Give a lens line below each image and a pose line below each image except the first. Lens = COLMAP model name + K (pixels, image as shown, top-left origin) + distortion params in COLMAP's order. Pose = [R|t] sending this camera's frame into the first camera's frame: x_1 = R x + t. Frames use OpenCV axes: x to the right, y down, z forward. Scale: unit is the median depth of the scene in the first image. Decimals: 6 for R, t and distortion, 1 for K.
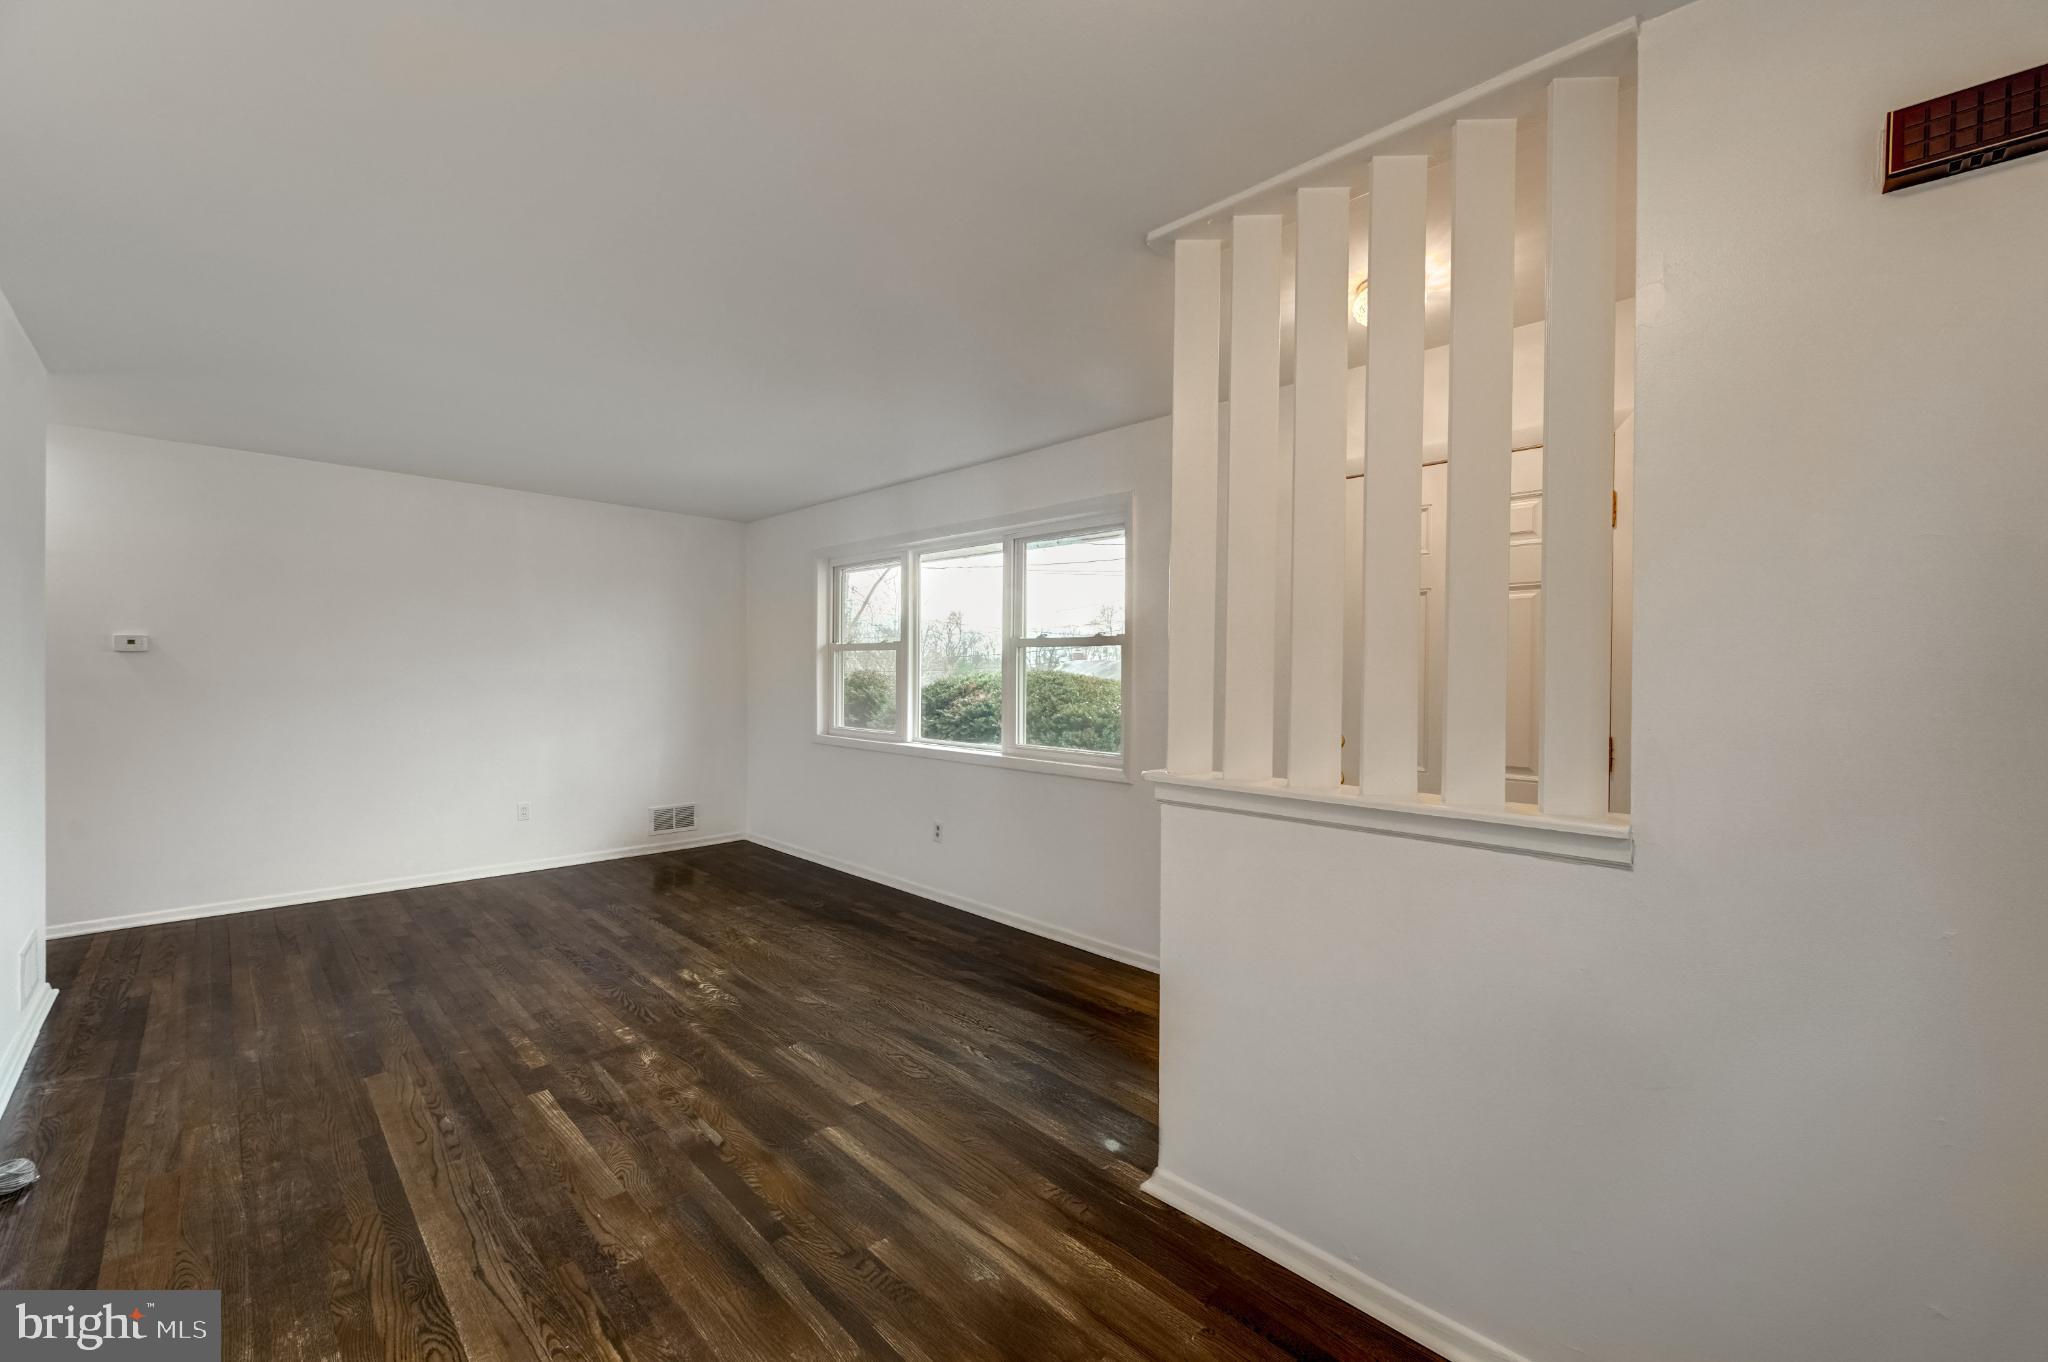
lens RADIAL K [[827.2, 0, 1014.9], [0, 827.2, 679.7], [0, 0, 1]] dist [0.003695, -0.000016]
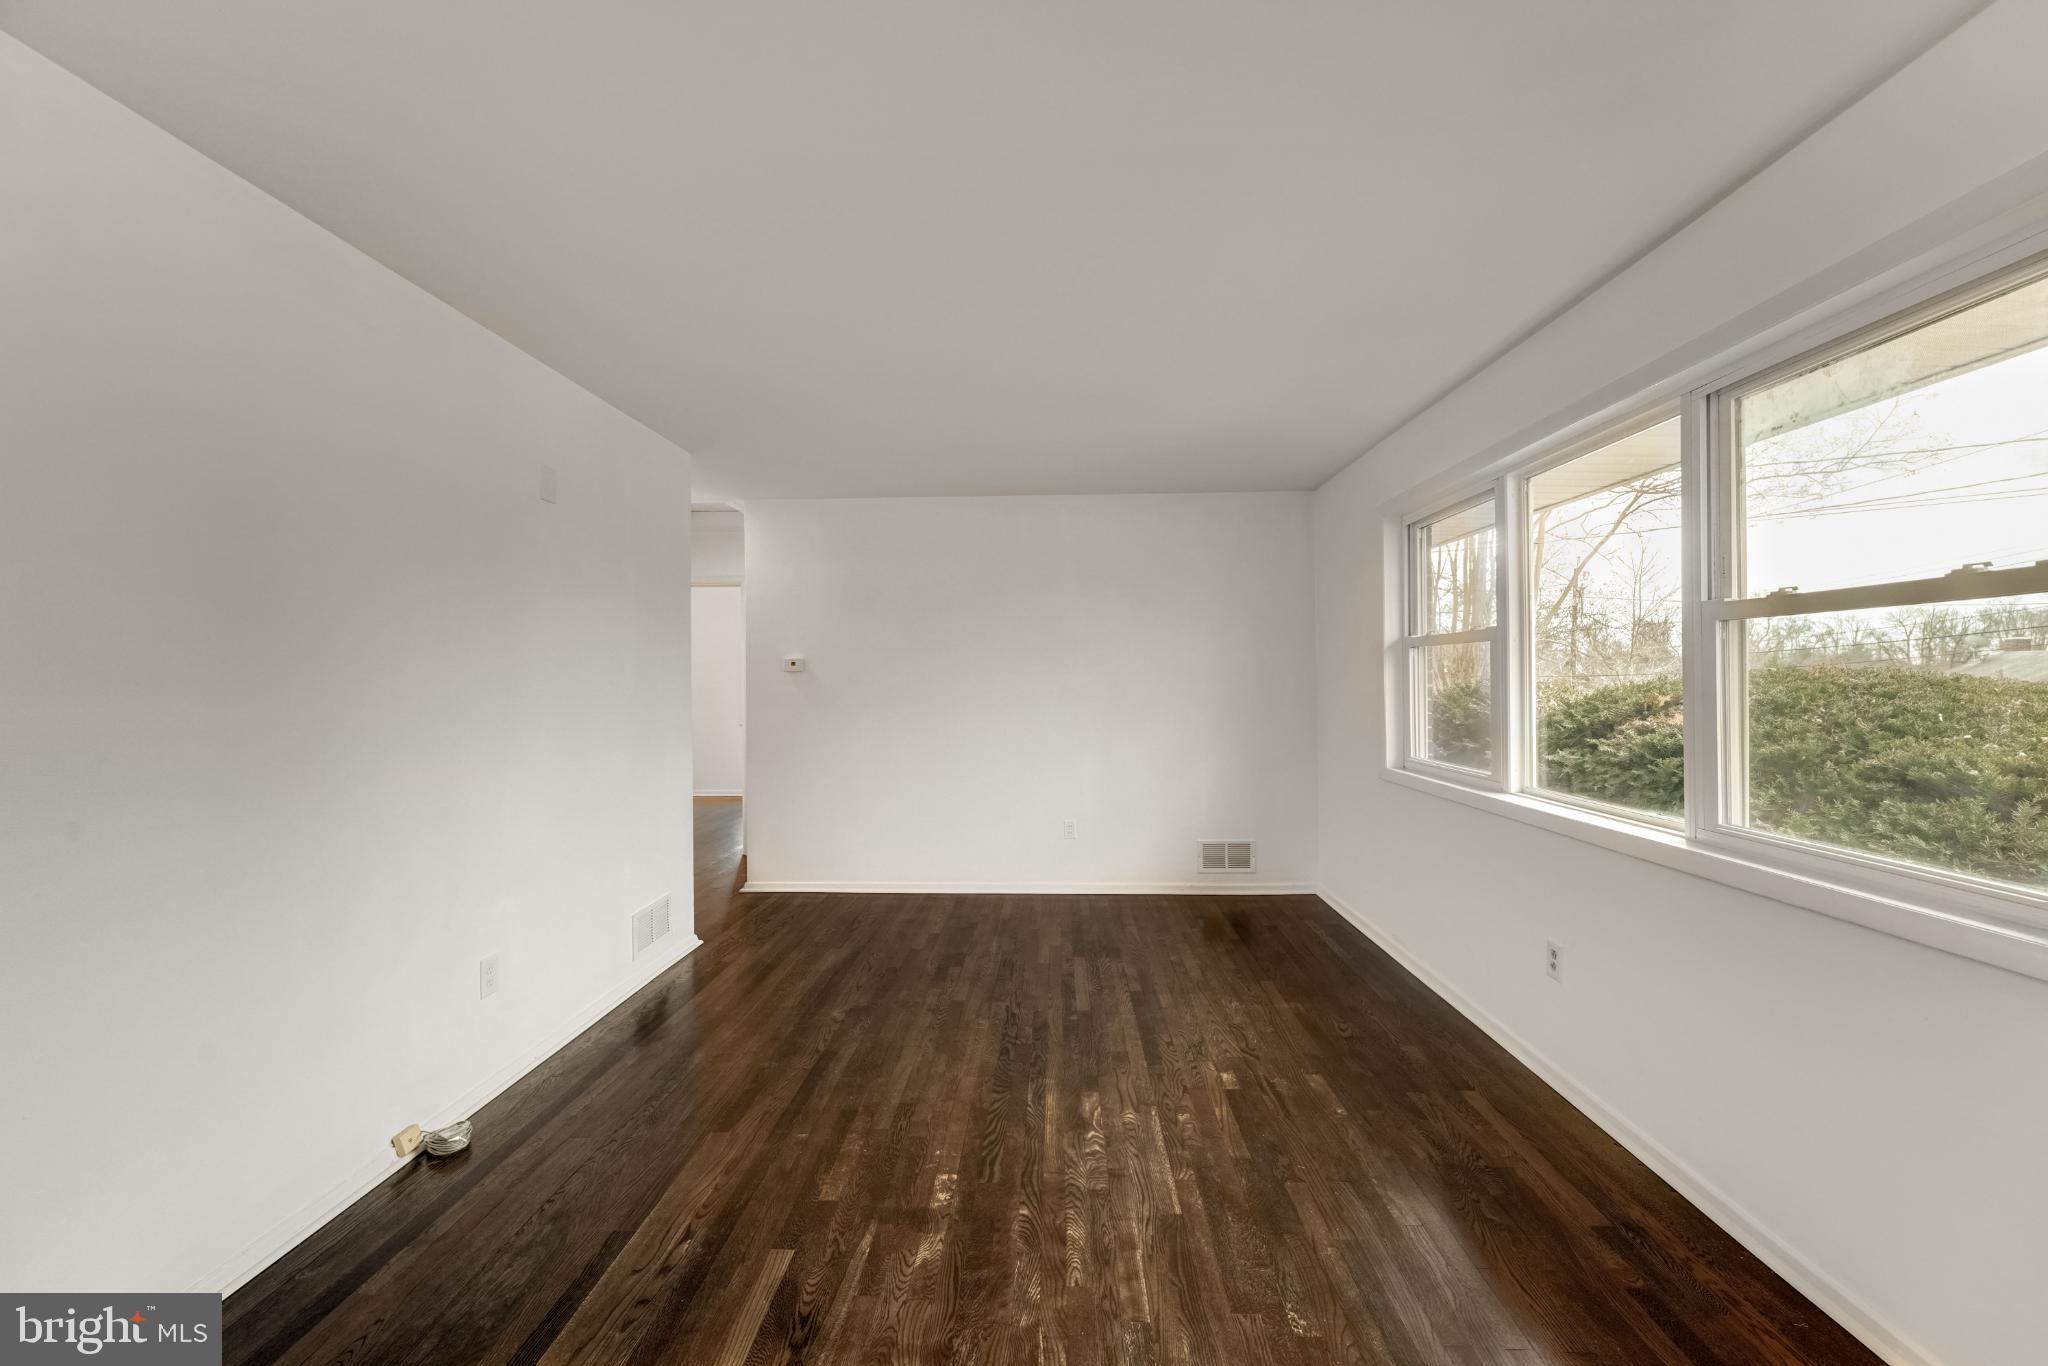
lens RADIAL K [[811.6, 0, 1034.9], [0, 811.6, 678.6], [0, 0, 1]] dist [0.001143, 0.001969]
pose [[0.688702, -0.016409, -0.724859, 0.072000], [0.008367, 0.999857, -0.014685, -0.002002], [0.724996, 0.004049, 0.688741, 0.398765]]
